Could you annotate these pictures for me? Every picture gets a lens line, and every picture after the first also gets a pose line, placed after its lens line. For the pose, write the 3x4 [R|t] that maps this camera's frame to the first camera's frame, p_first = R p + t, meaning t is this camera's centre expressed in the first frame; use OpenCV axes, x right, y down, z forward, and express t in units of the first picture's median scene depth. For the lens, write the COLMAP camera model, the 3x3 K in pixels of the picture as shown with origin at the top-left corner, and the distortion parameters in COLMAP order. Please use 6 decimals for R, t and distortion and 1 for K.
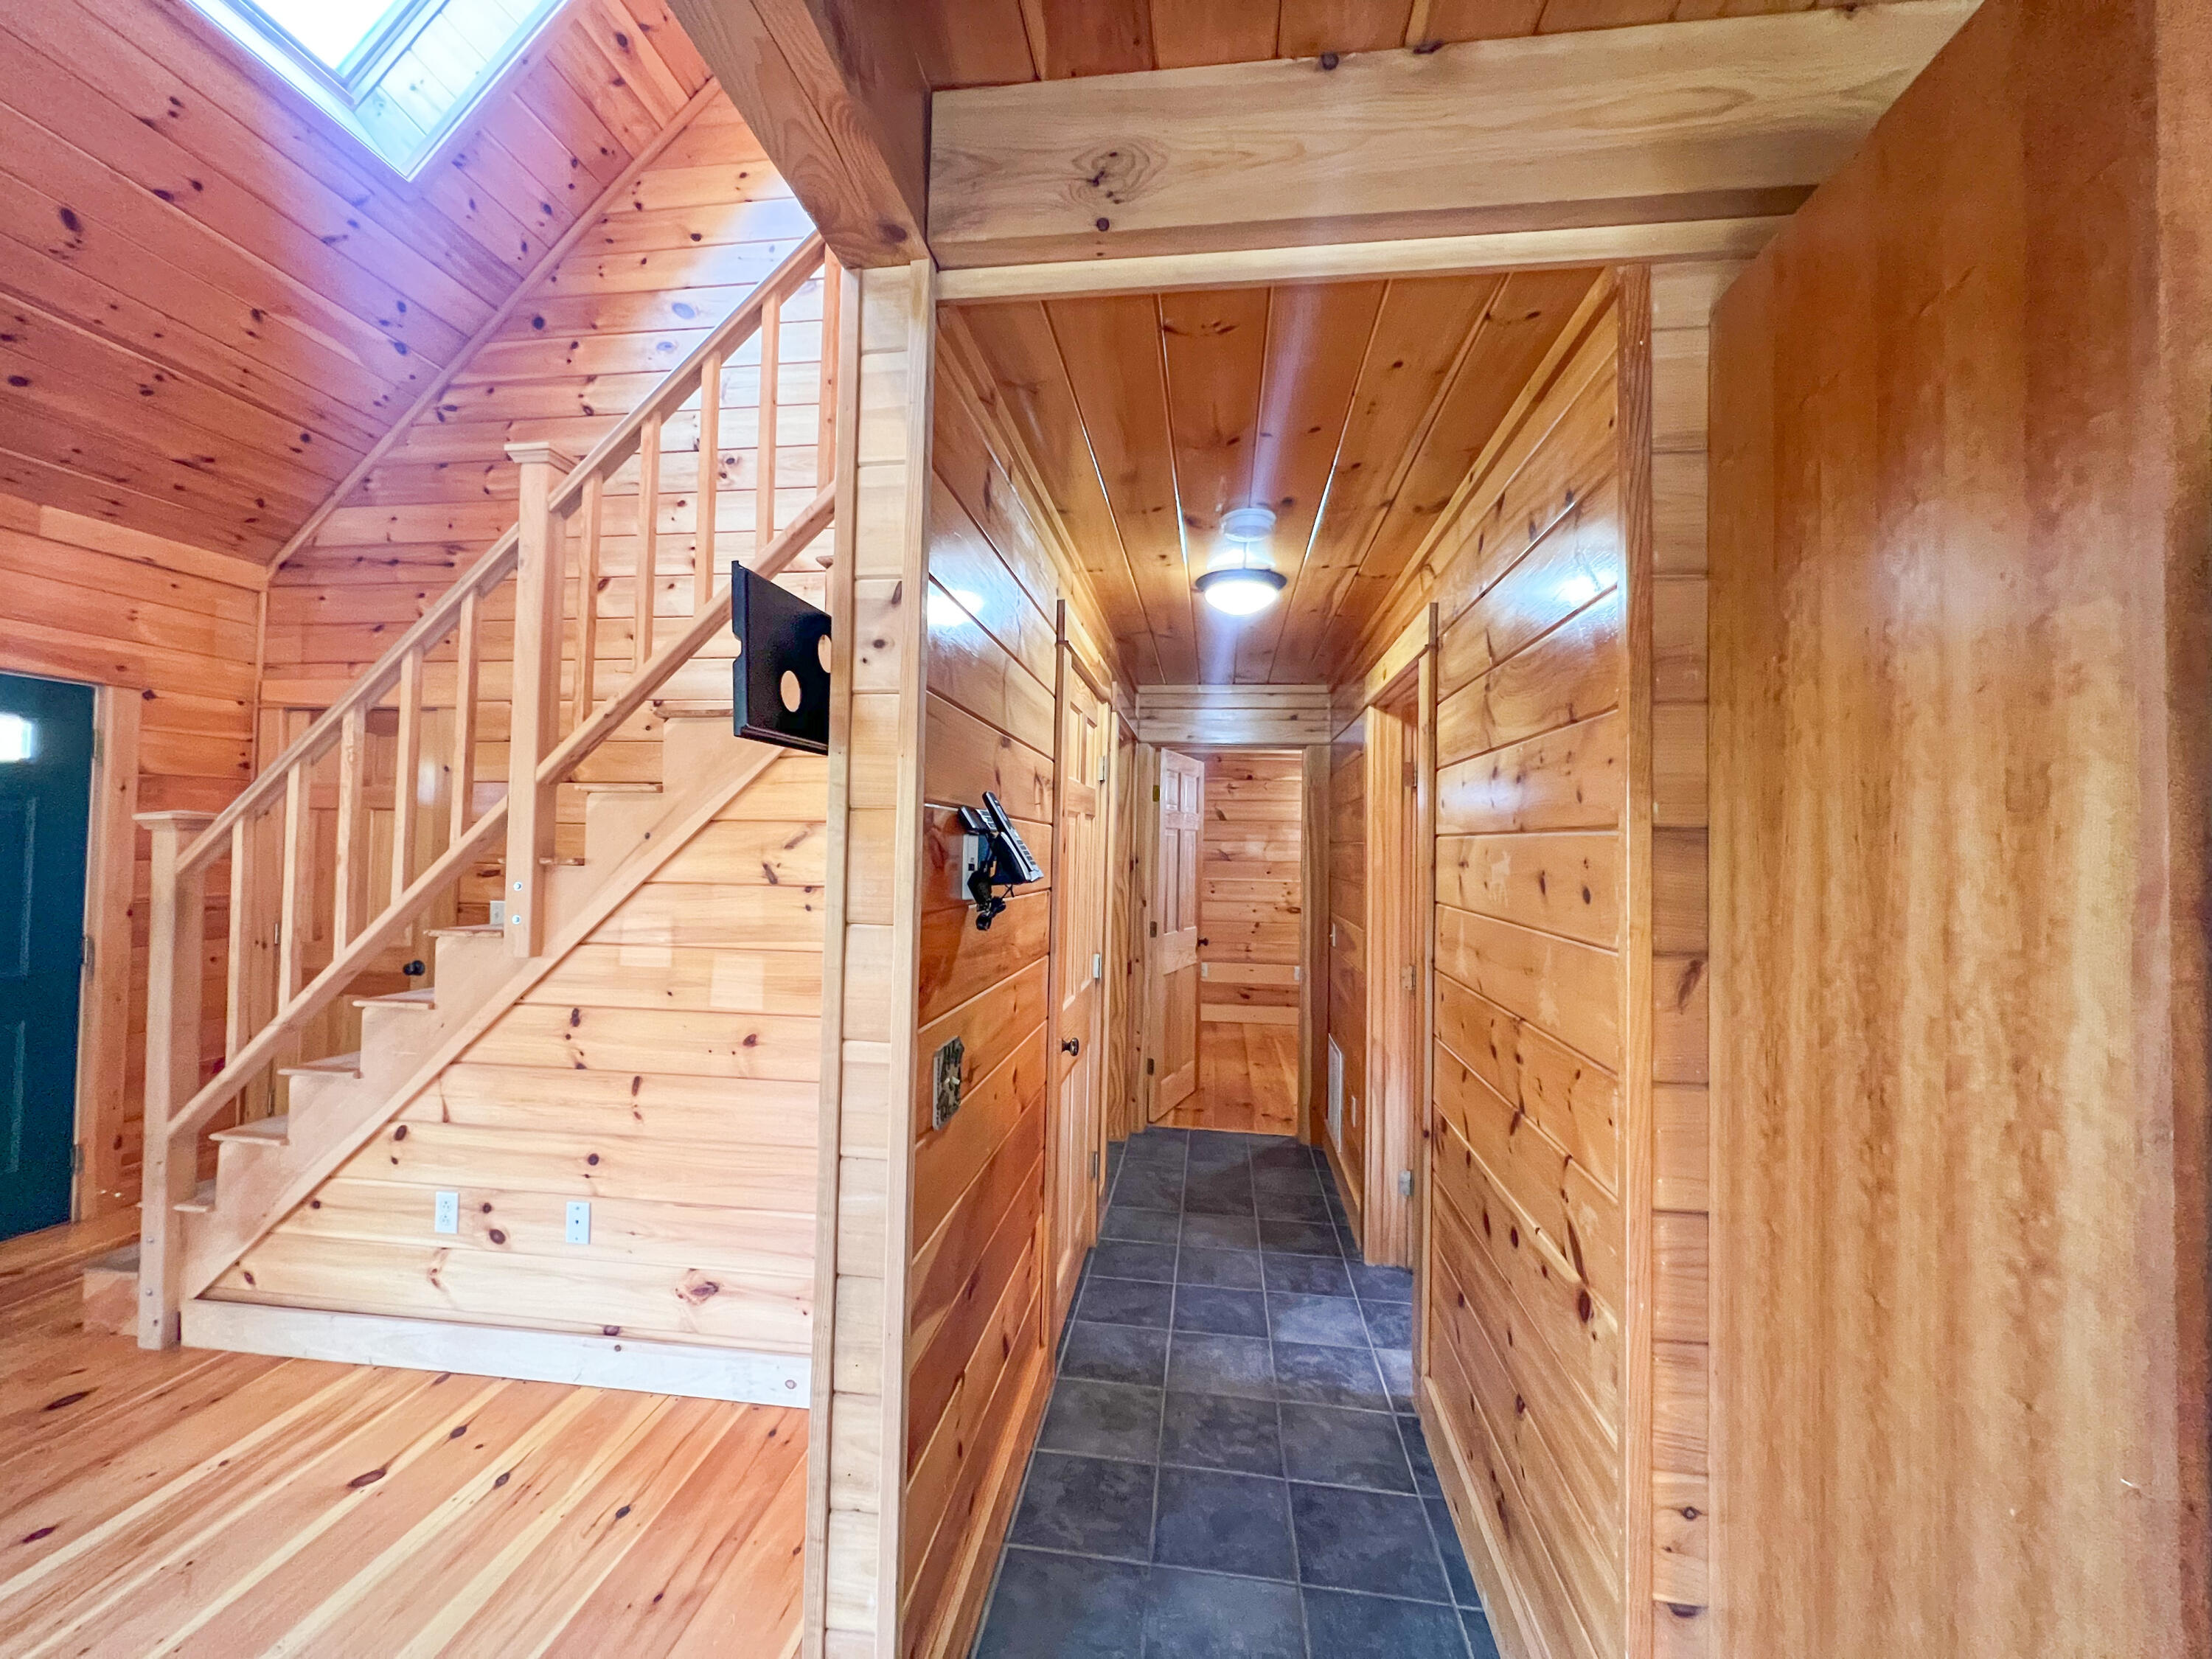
lens RADIAL K [[890.8, 0, 1098.0], [0, 890.8, 822.5], [0, 0, 1]] dist [-0.003605, -0.000064]
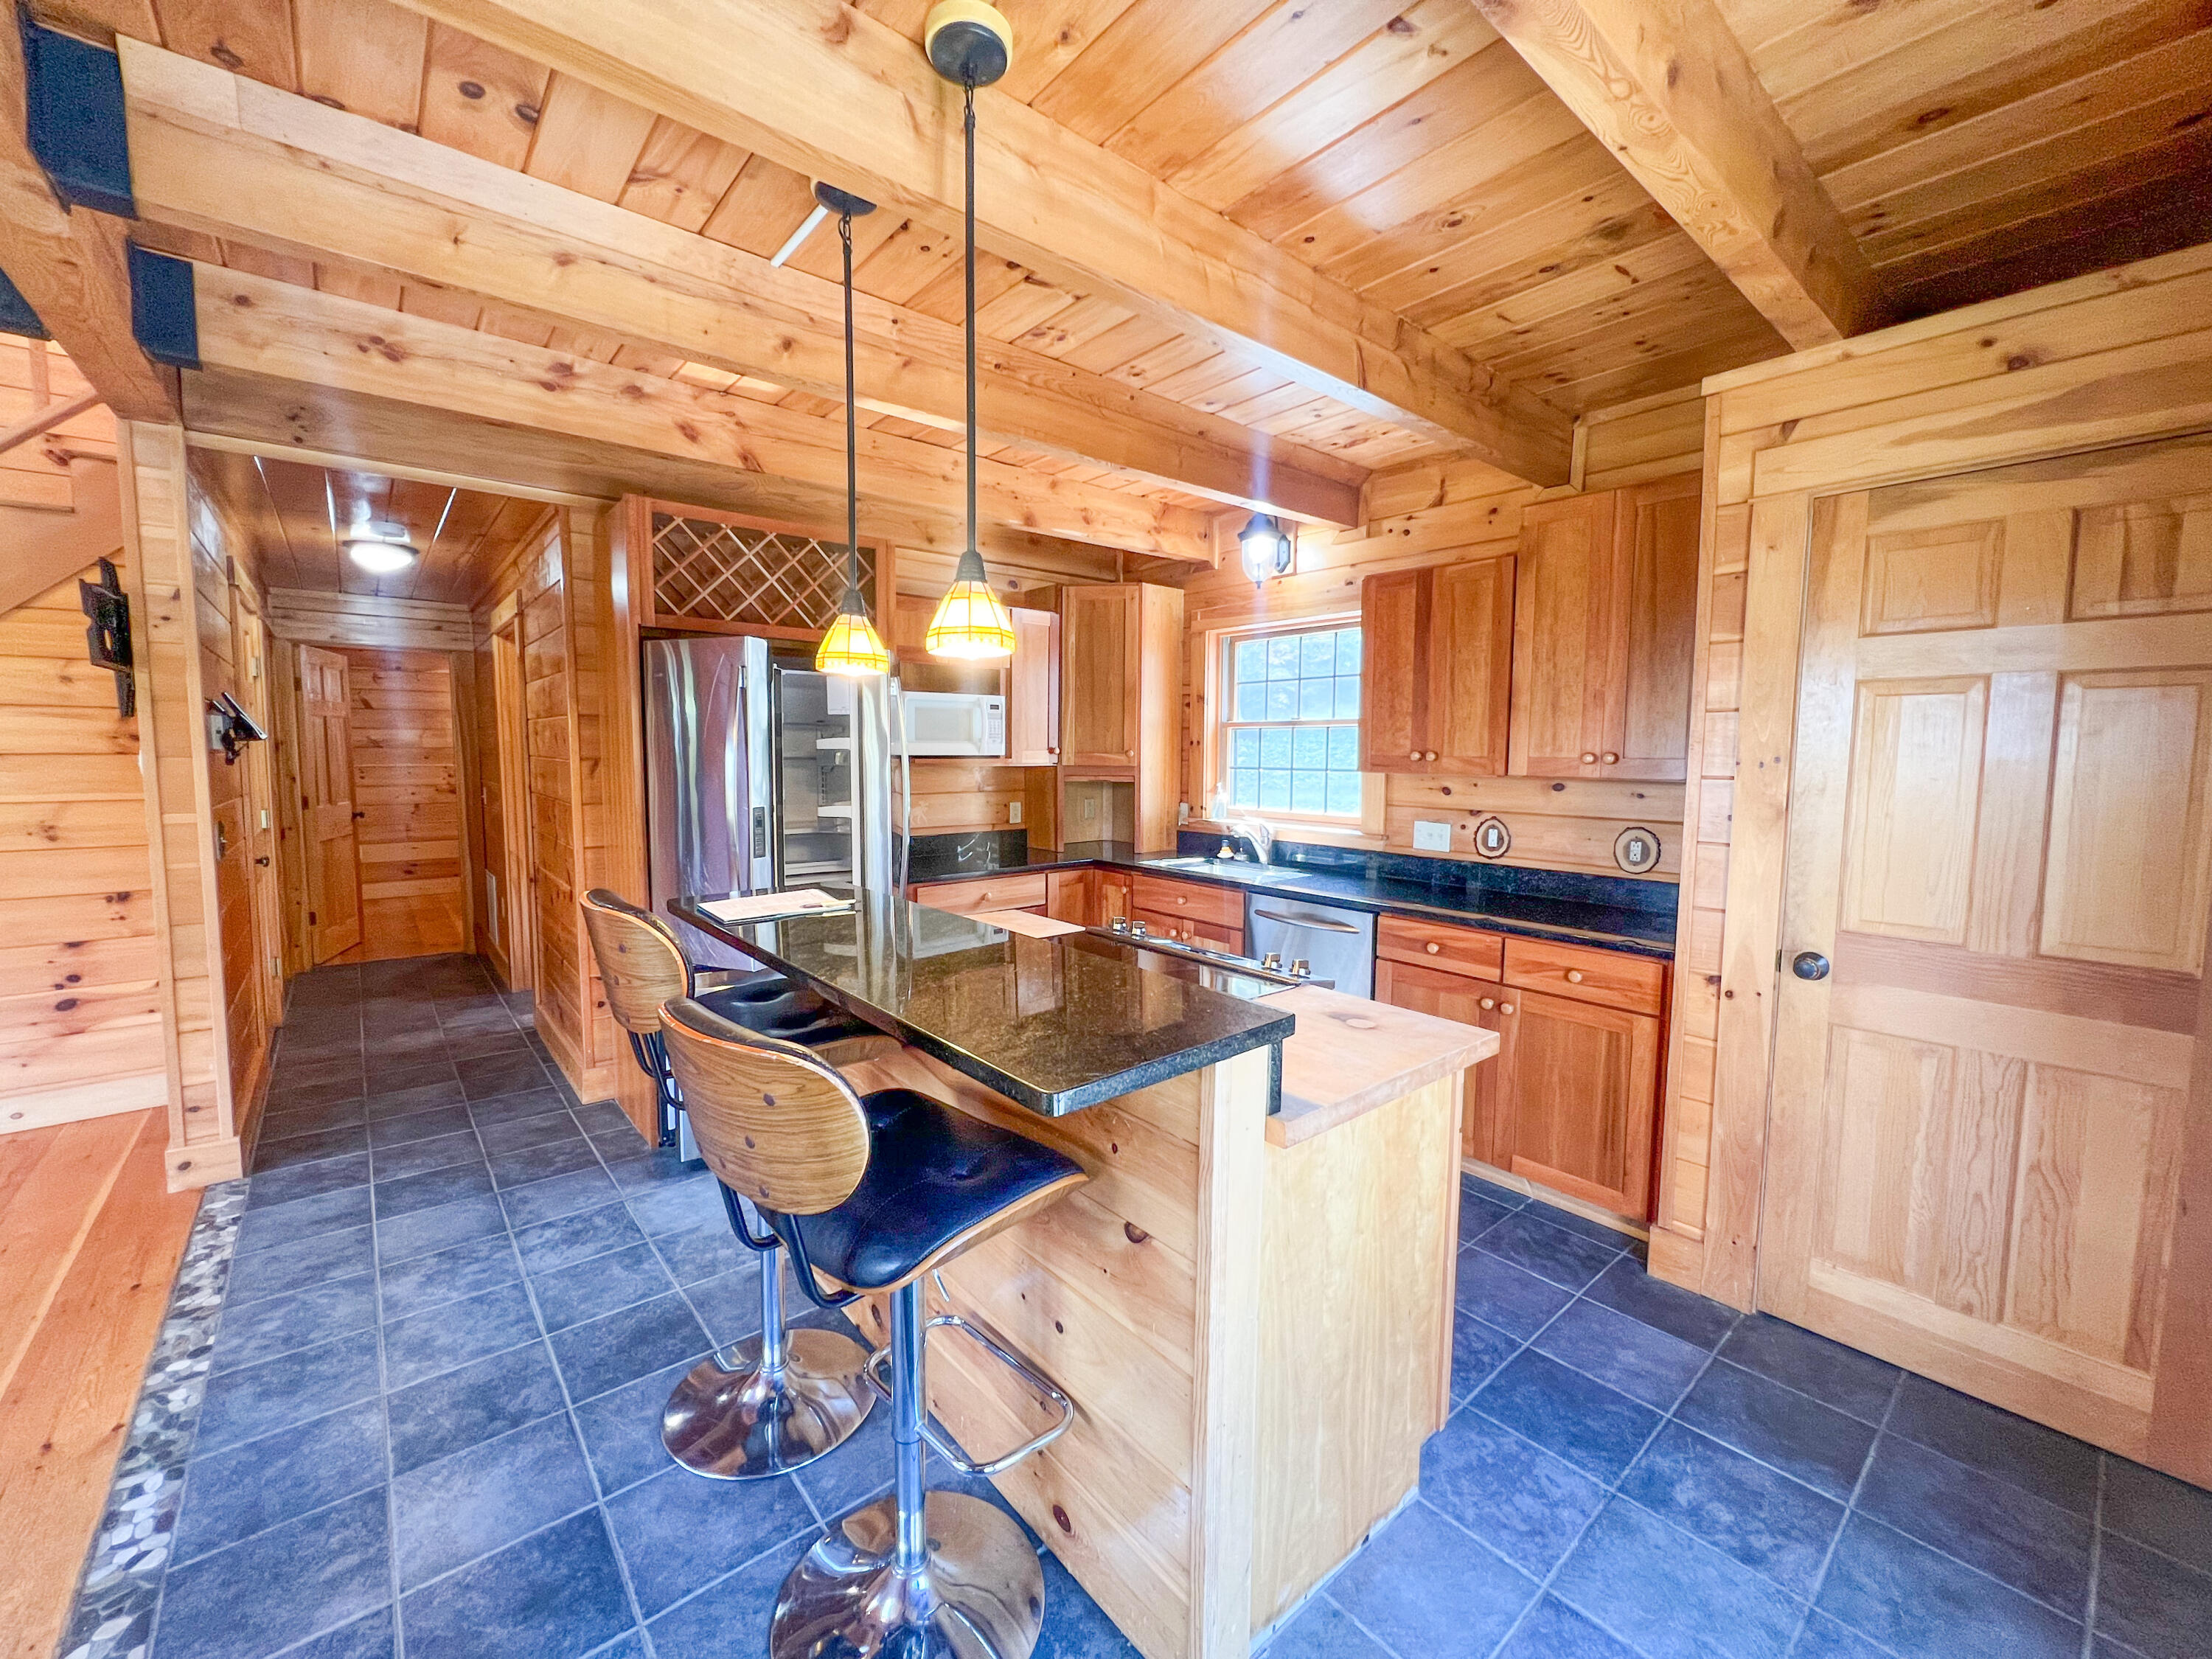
lens RADIAL K [[890.8, 0, 1098.0], [0, 890.8, 822.5], [0, 0, 1]] dist [-0.003605, -0.000064]
pose [[0.675491, -0.075054, 0.733538, -0.177679], [-0.013295, 0.993405, 0.113886, 0.000979], [-0.737248, -0.086681, 0.670038, -1.053078]]
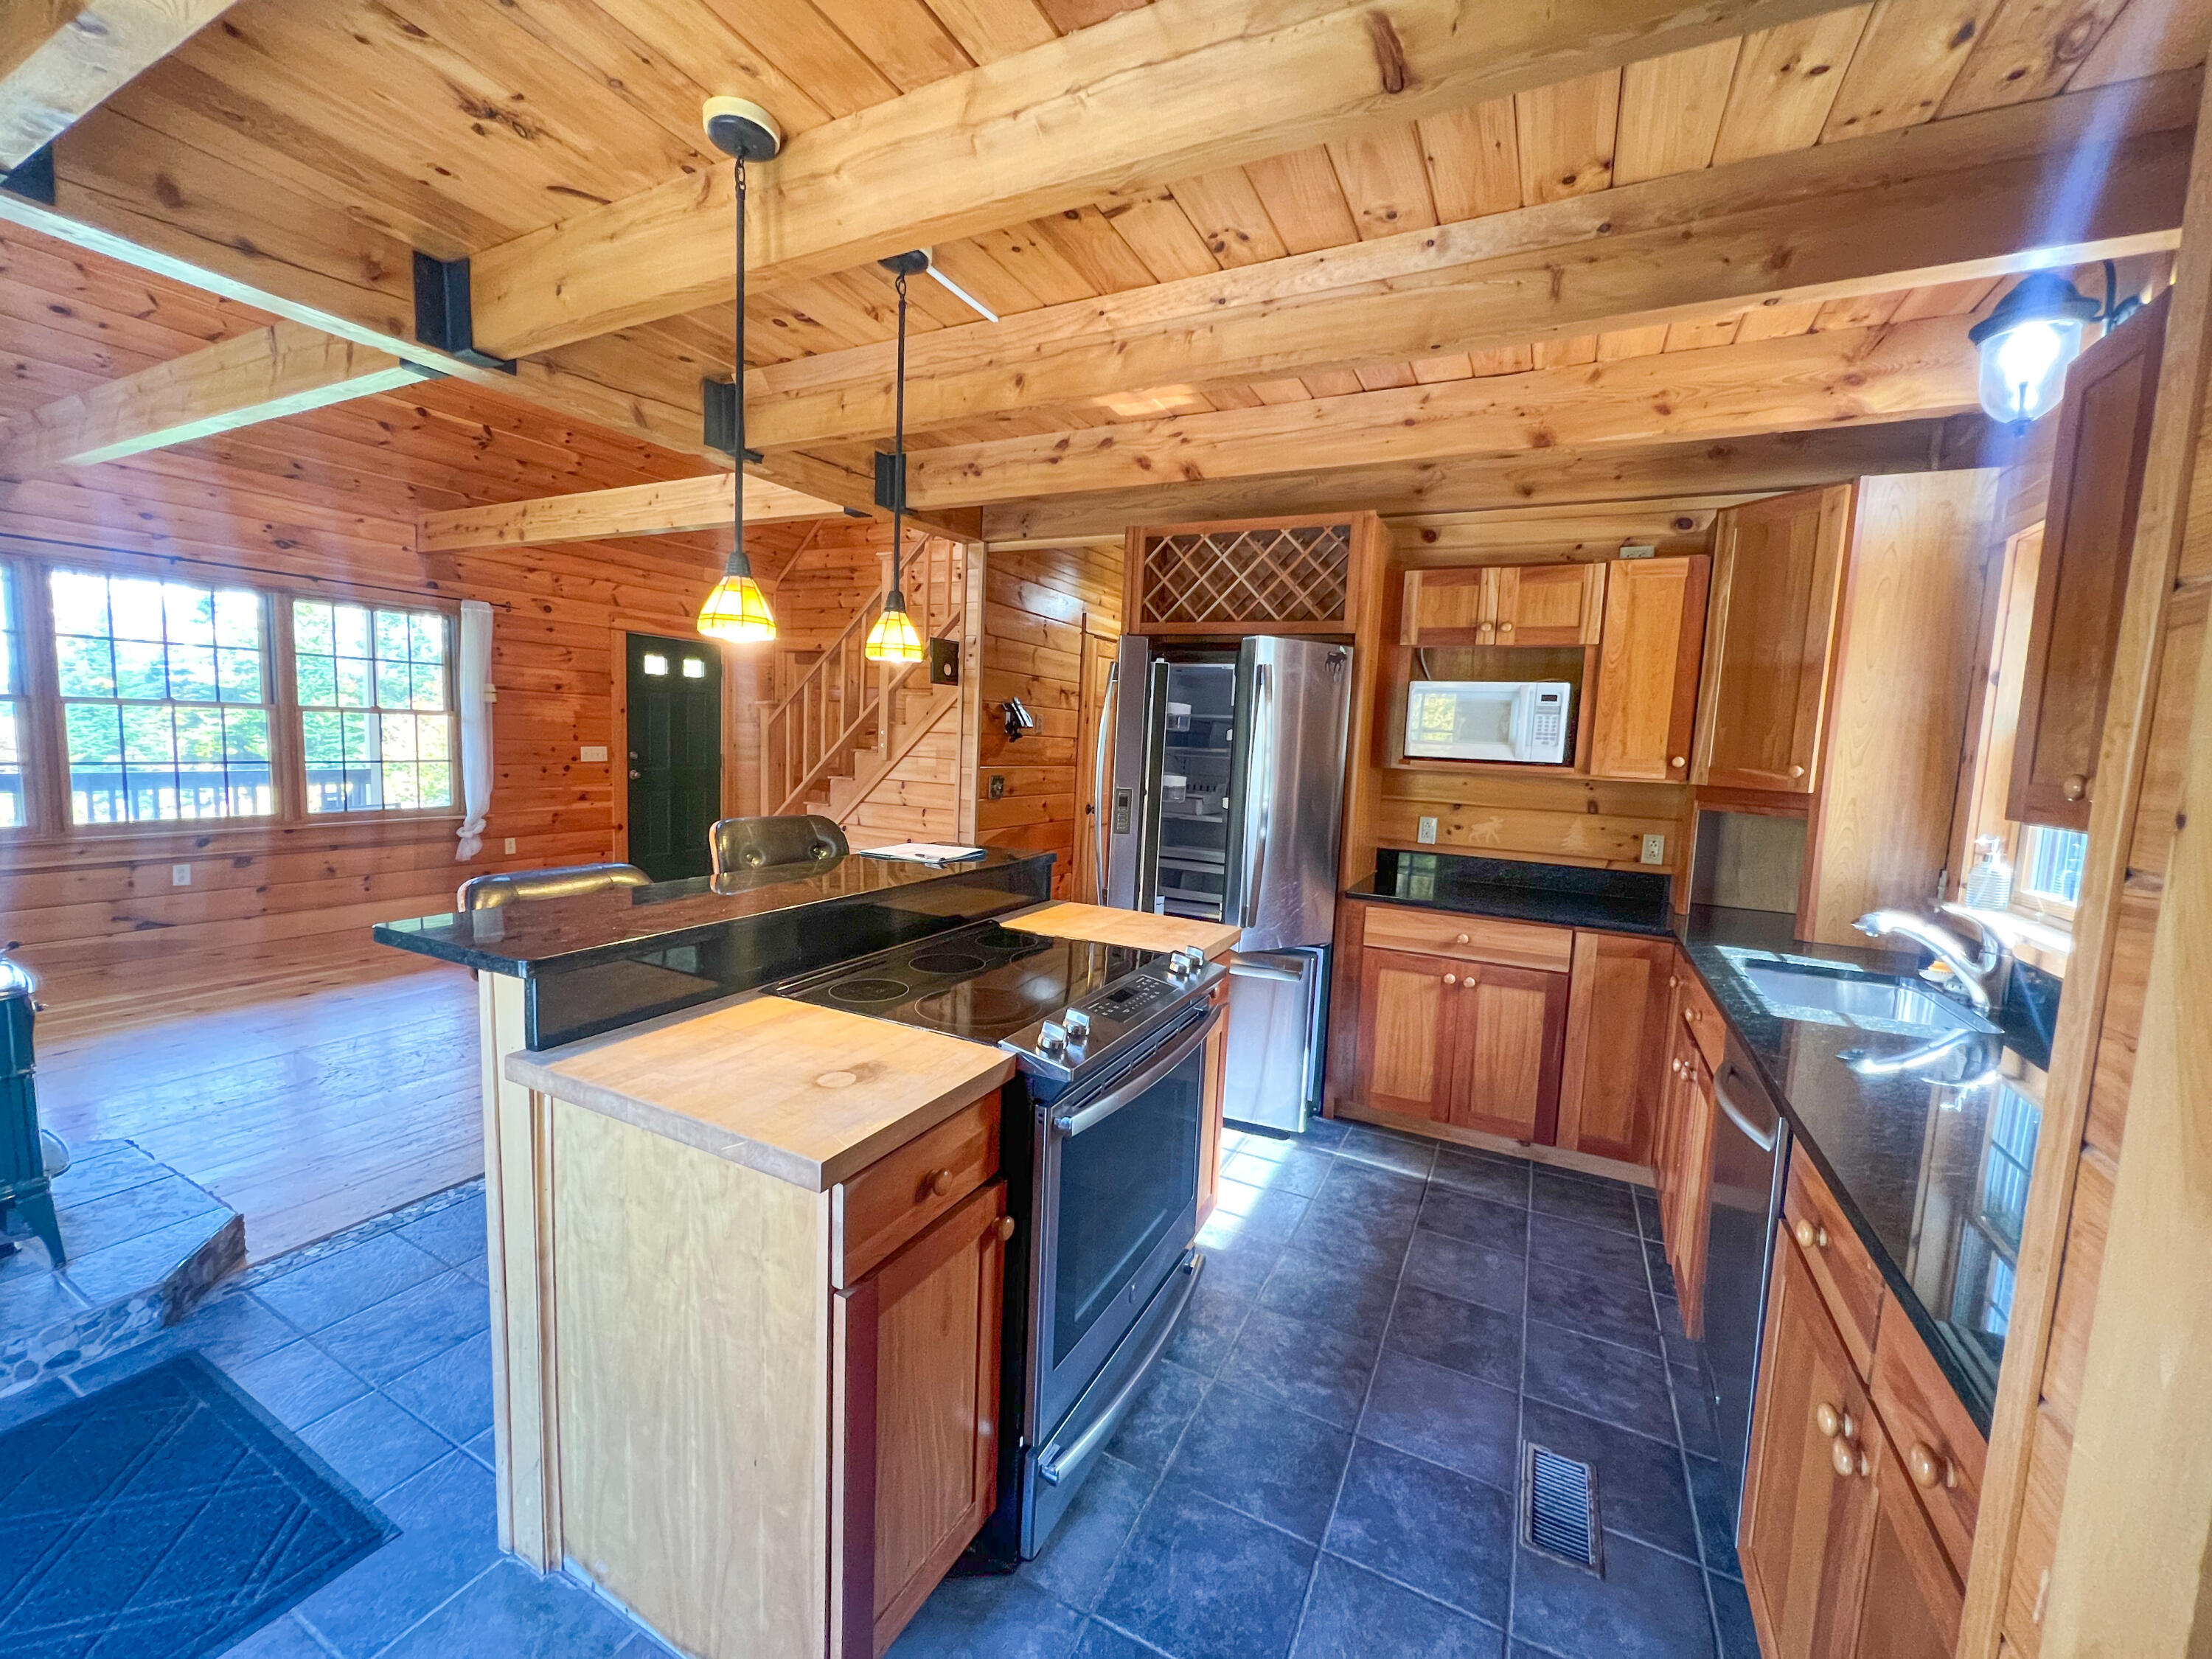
lens RADIAL K [[890.8, 0, 1098.0], [0, 890.8, 822.5], [0, 0, 1]] dist [-0.003605, -0.000064]
pose [[0.942128, 0.056630, -0.330437, 0.765302], [-0.018589, 0.992938, 0.117168, 0.017759], [0.334739, -0.104245, 0.936527, -1.176761]]
